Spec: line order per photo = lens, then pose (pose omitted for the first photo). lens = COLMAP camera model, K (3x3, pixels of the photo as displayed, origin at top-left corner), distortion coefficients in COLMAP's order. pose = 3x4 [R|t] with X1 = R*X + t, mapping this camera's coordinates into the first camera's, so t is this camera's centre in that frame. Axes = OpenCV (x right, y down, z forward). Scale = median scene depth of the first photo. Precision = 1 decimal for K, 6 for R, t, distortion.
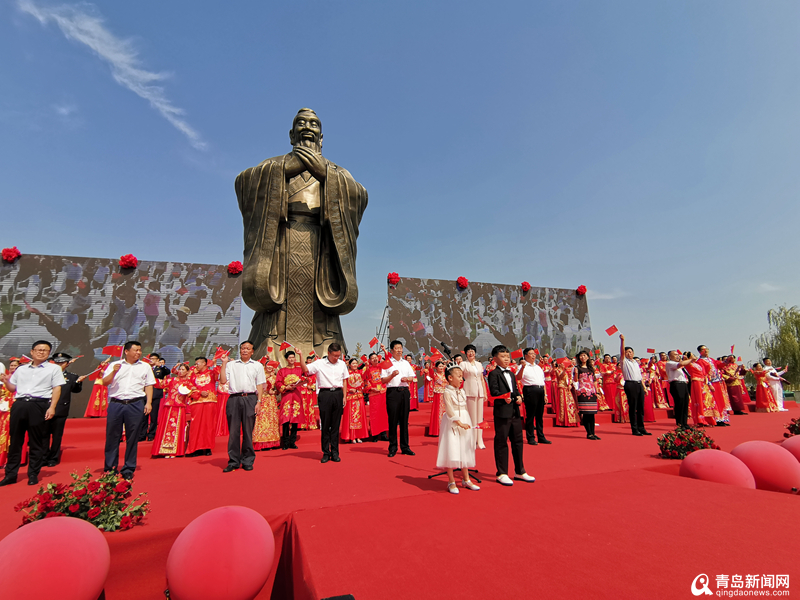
lens RADIAL K [[394.1, 0, 400.0], [0, 394.1, 300.0], [0, 0, 1]] dist [0.002053, -0.000212]
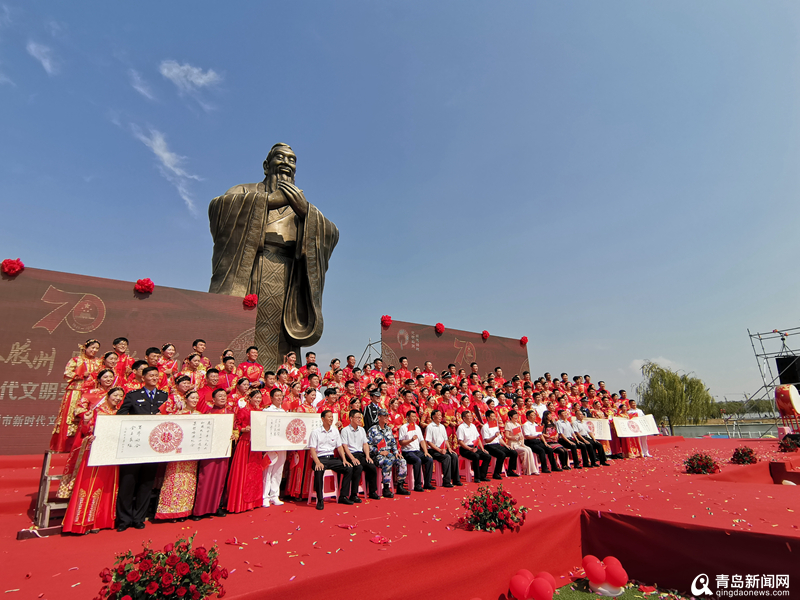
lens RADIAL K [[394.1, 0, 400.0], [0, 394.1, 300.0], [0, 0, 1]] dist [0.002053, -0.000212]
pose [[0.960594, 0.093361, 0.261808, -0.201596], [-0.073478, 0.993689, -0.084754, -0.015770], [-0.268069, 0.062177, 0.961391, -0.052784]]
